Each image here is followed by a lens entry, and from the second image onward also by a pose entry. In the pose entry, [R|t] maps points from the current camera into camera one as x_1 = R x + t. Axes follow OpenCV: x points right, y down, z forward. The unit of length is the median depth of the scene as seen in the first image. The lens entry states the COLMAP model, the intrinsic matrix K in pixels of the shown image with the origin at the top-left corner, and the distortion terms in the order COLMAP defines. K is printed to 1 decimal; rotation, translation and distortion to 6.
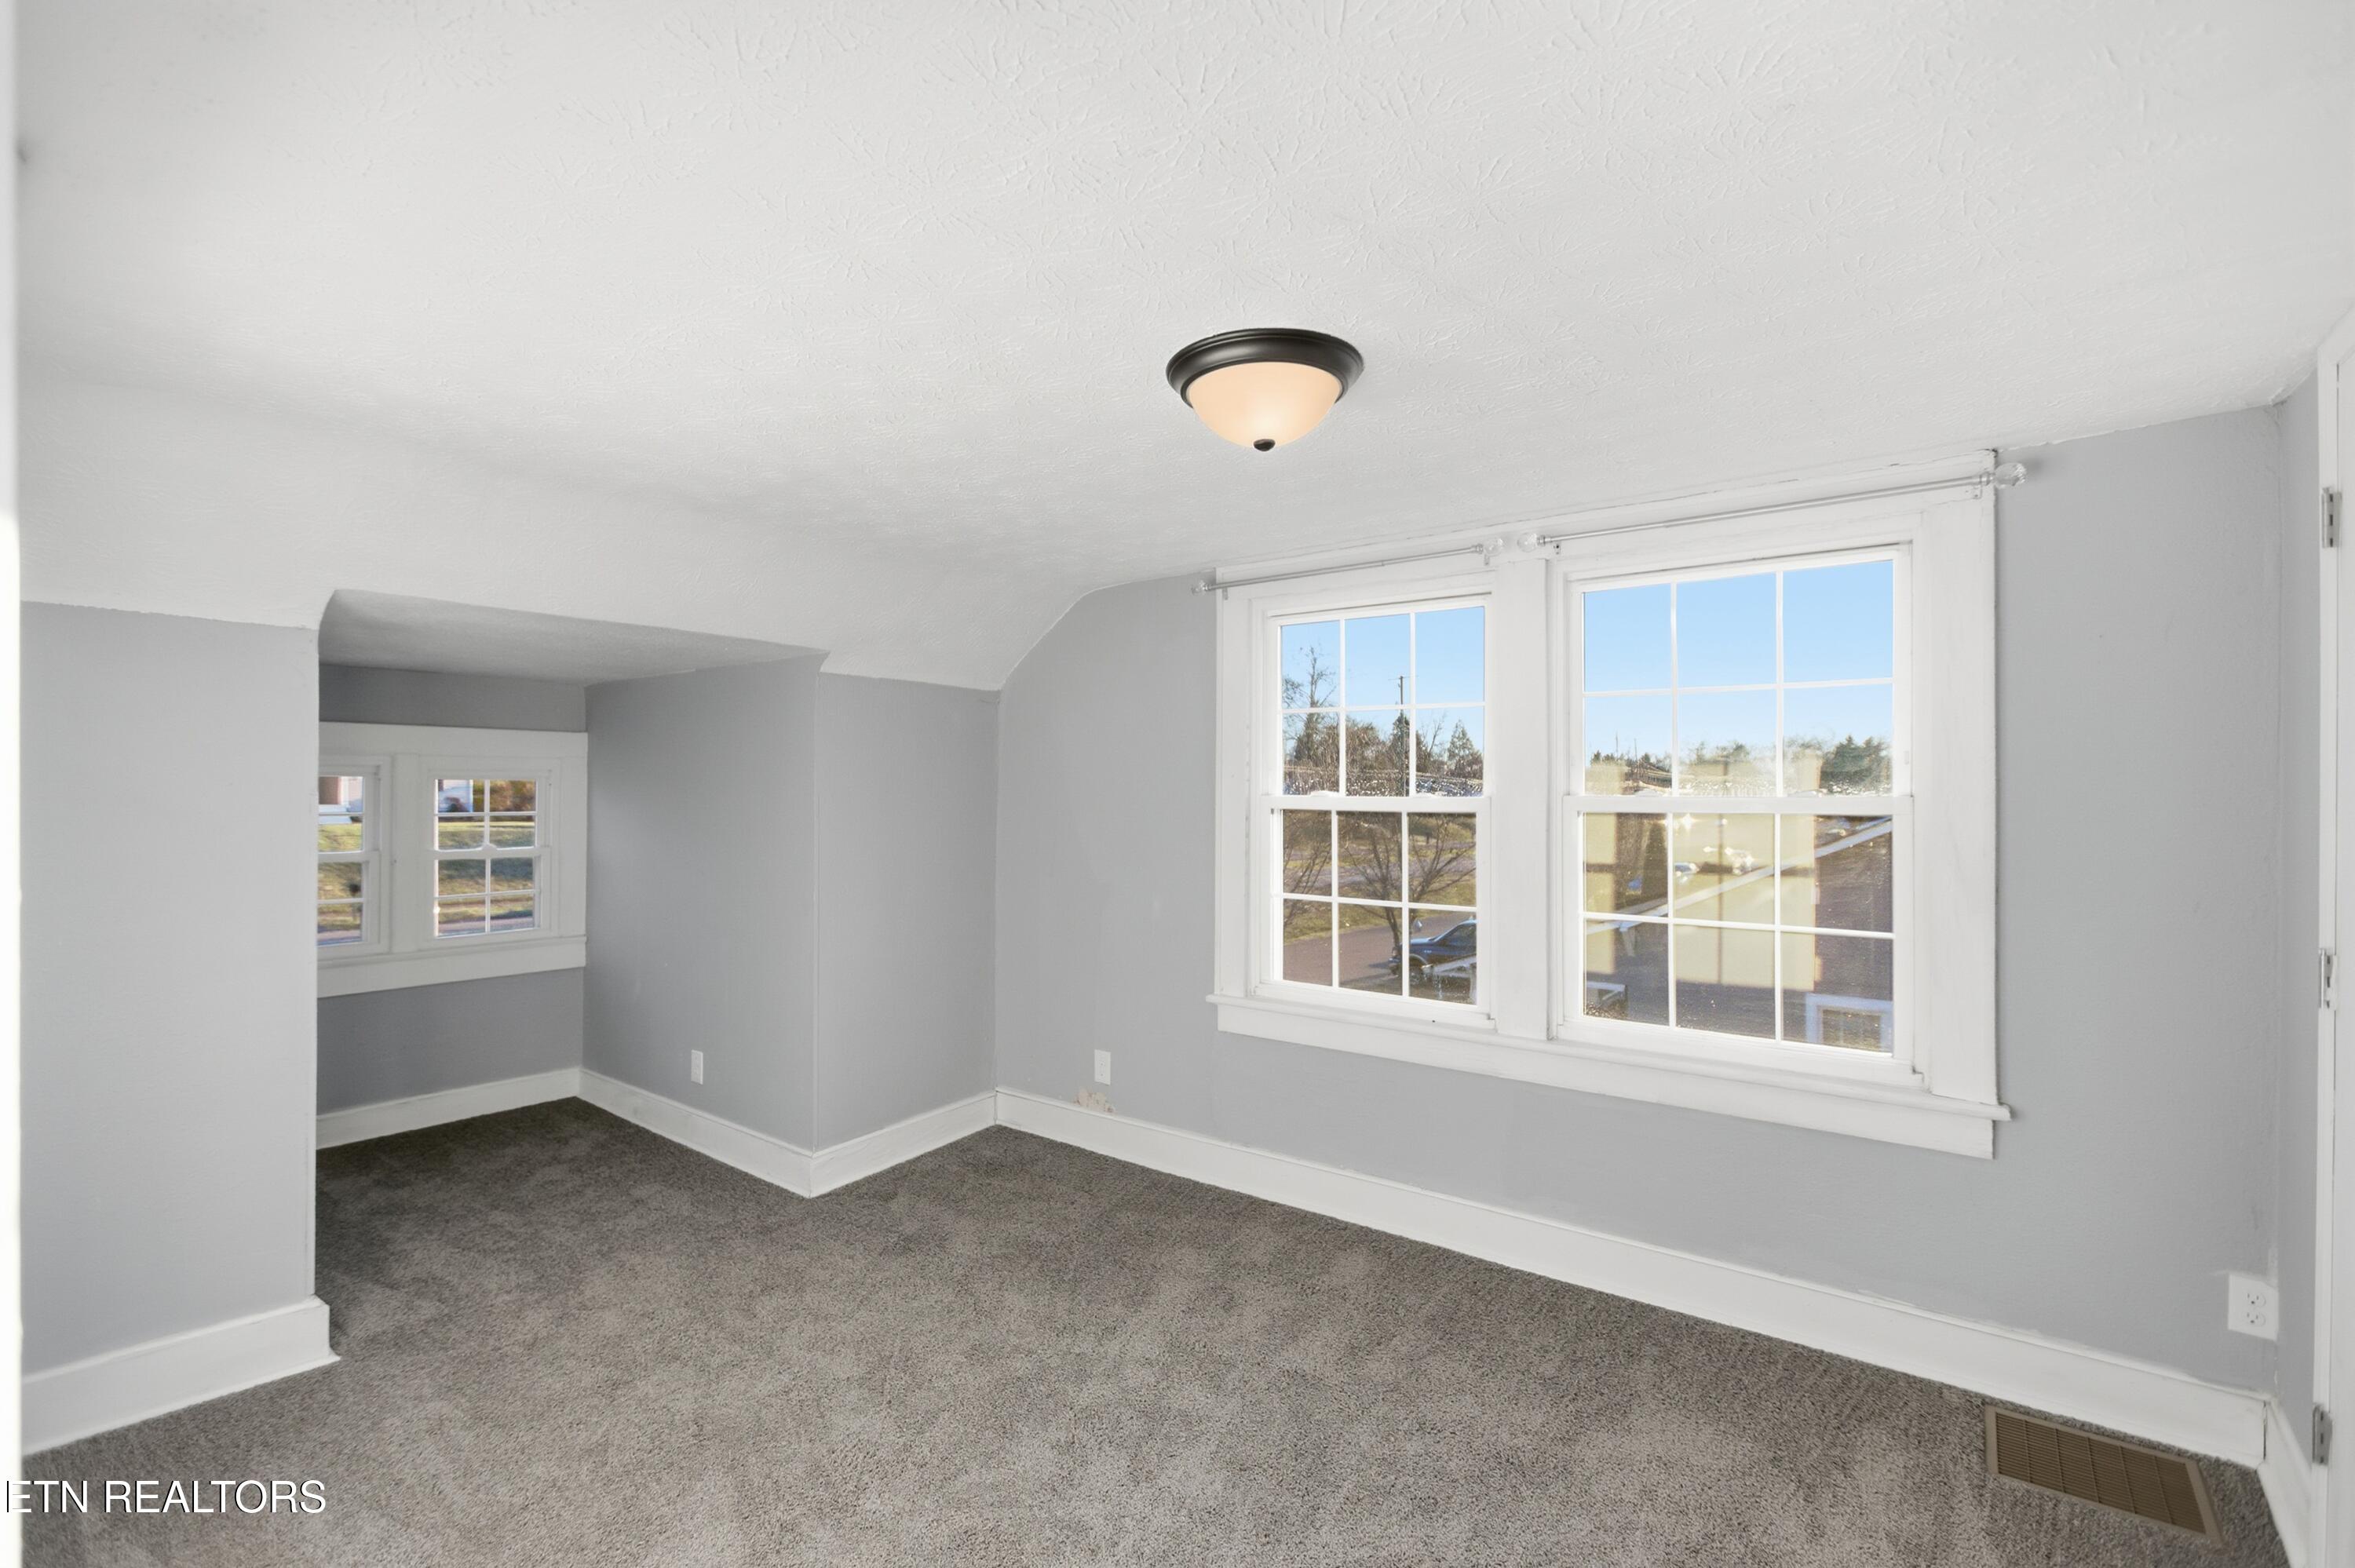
lens RADIAL K [[1058.0, 0, 1153.2], [0, 1058.0, 784.1], [0, 0, 1]] dist [-0.011116, 0.000899]
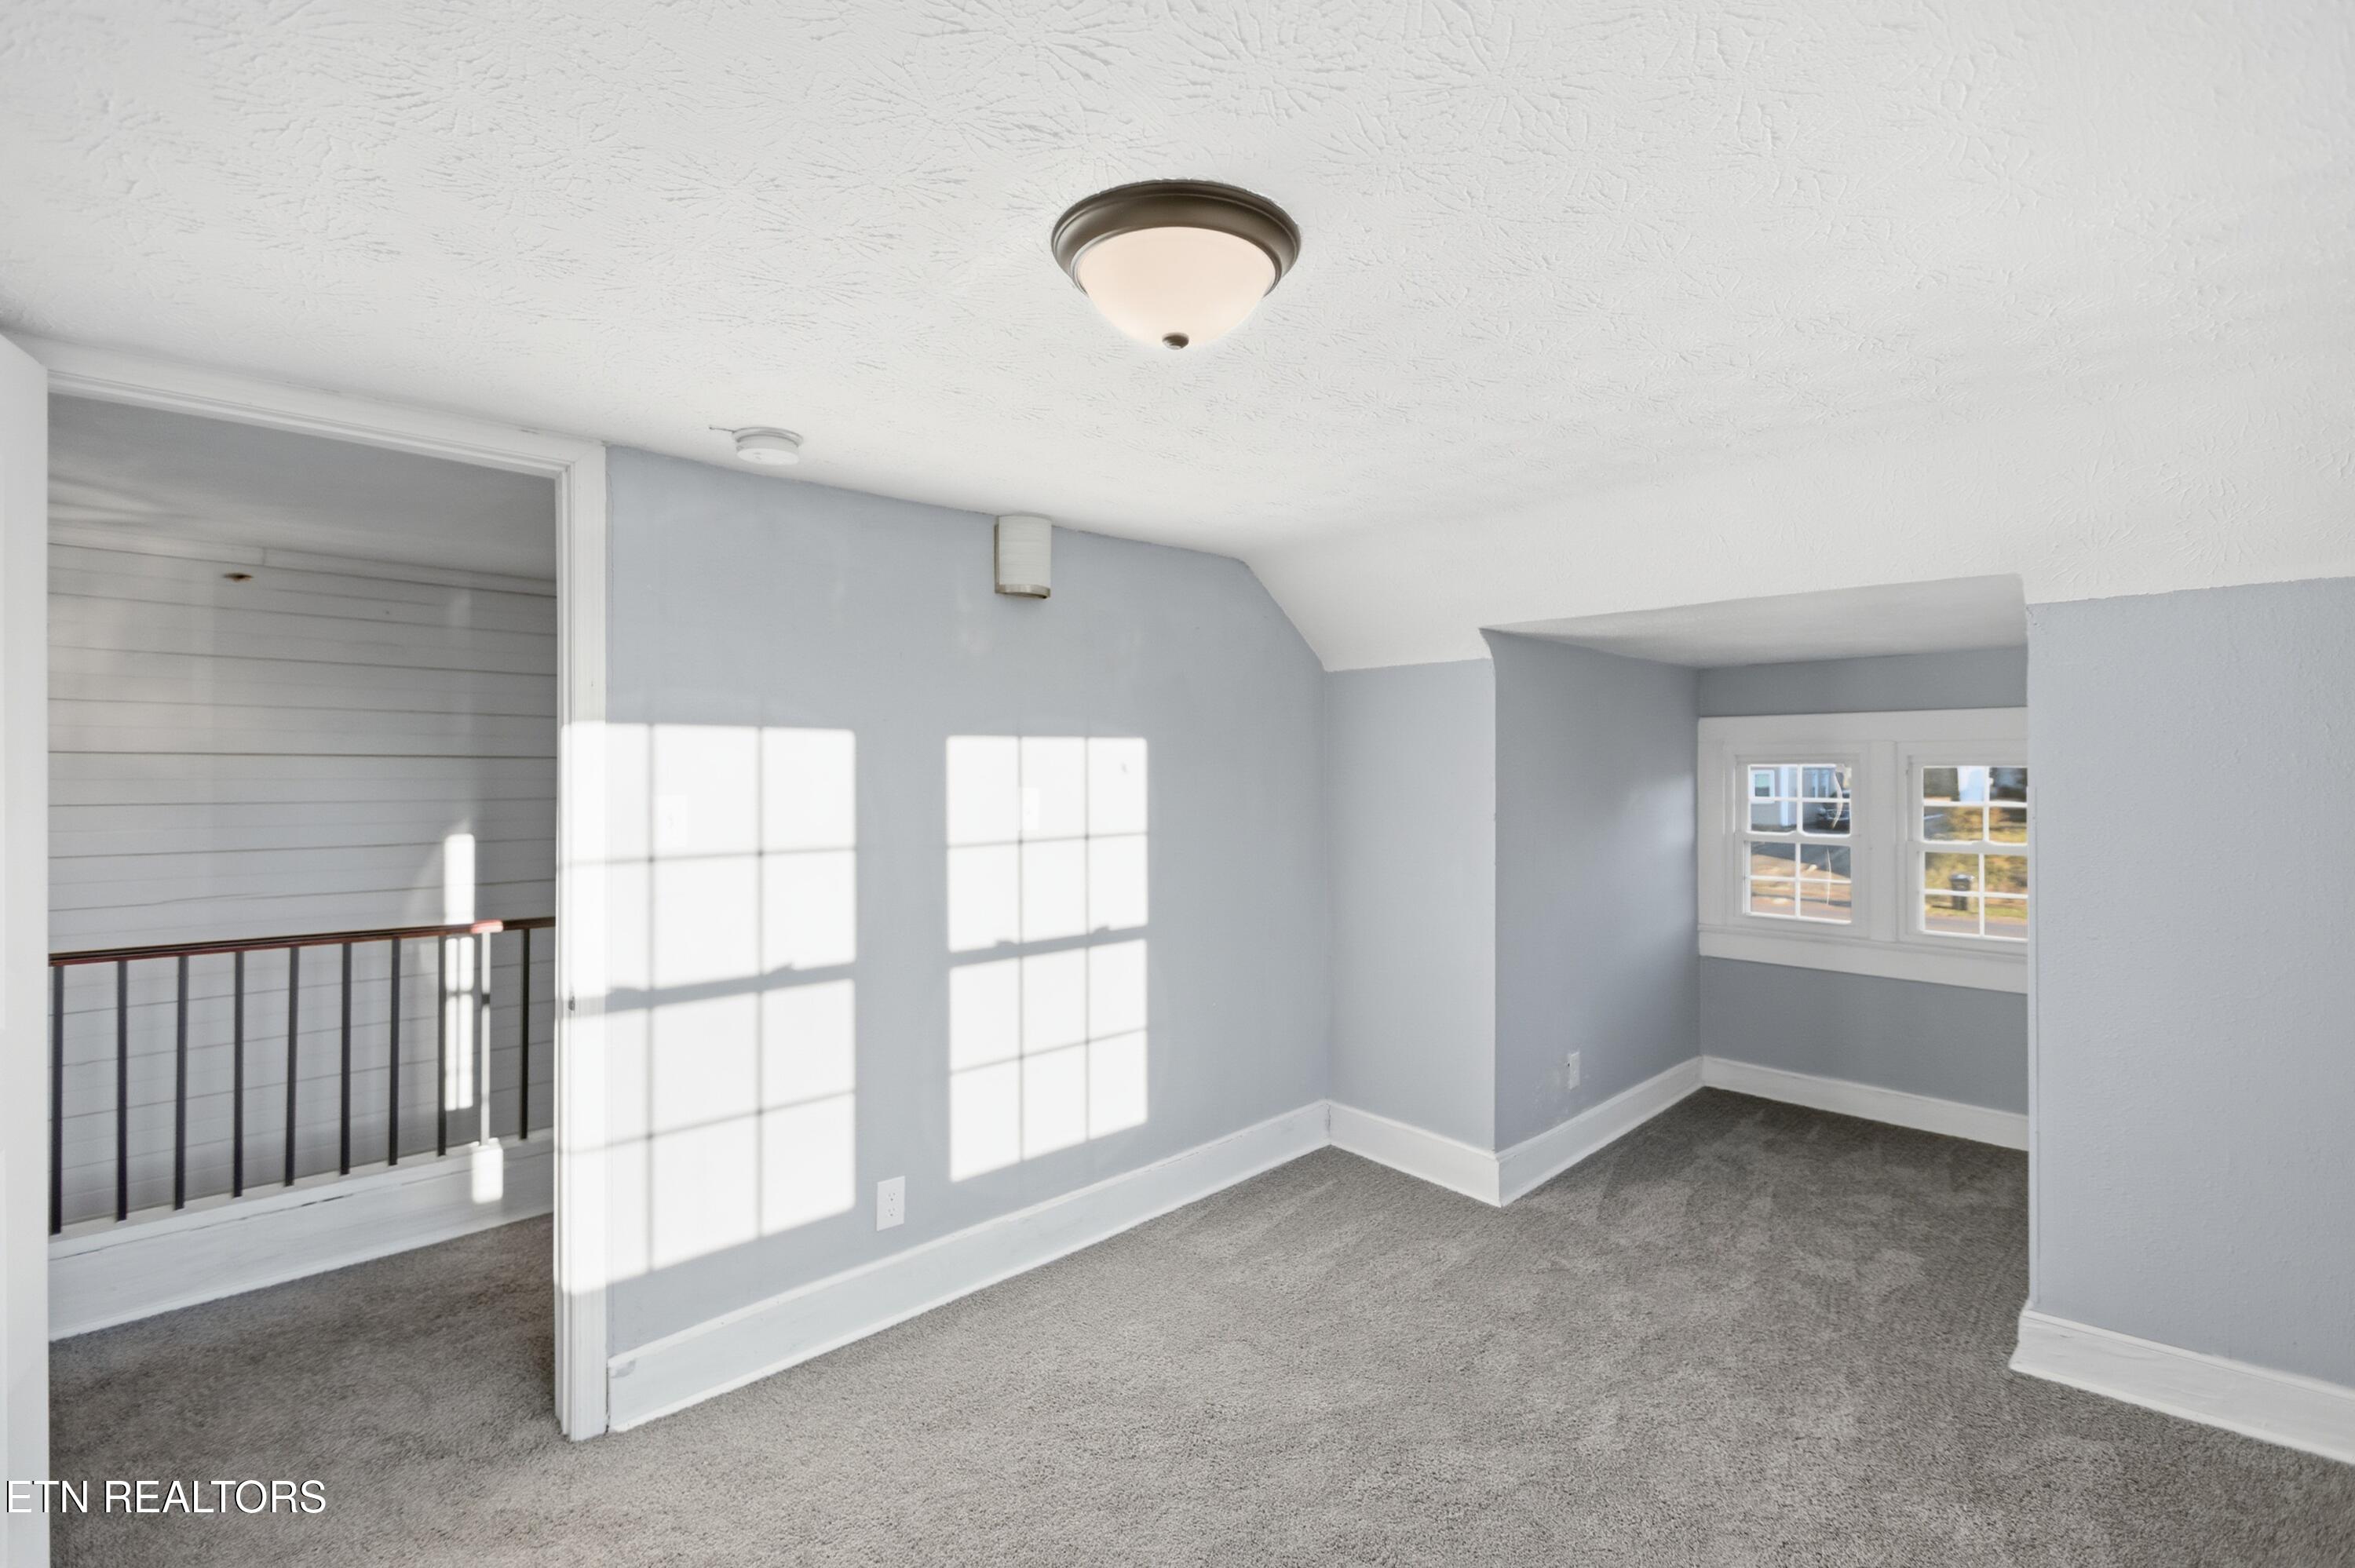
lens RADIAL K [[1058.0, 0, 1152.7], [0, 1058.0, 769.9], [0, 0, 1]] dist [-0.011116, 0.000899]
pose [[-0.130776, -0.004823, -0.991400, 0.435179], [-0.003119, 0.999985, -0.004453, 0.006288], [0.991407, 0.002510, -0.130789, 0.540290]]
